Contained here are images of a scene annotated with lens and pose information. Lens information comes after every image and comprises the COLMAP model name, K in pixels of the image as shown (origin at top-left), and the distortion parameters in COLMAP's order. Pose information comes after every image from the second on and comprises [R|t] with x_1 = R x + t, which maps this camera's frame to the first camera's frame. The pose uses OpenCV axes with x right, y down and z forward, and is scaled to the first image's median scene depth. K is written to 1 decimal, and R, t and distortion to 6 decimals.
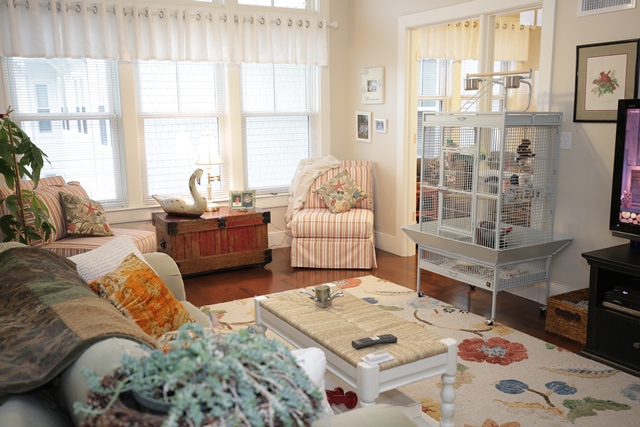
lens RADIAL K [[590.0, 0, 320.2], [0, 590.0, 214.2], [0, 0, 1]] dist [0.001907, 0.000000]
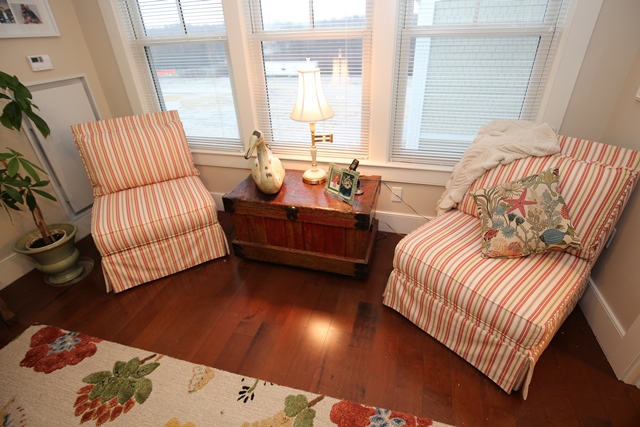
lens RADIAL K [[315.8, 0, 322.5], [0, 315.8, 214.8], [0, 0, 1]] dist [-0.035091, -0.000618]
pose [[0.693231, 0.360136, -0.624286, 0.082489], [-0.096535, 0.904796, 0.414760, -0.129889], [0.714221, -0.227259, 0.661998, 0.721124]]
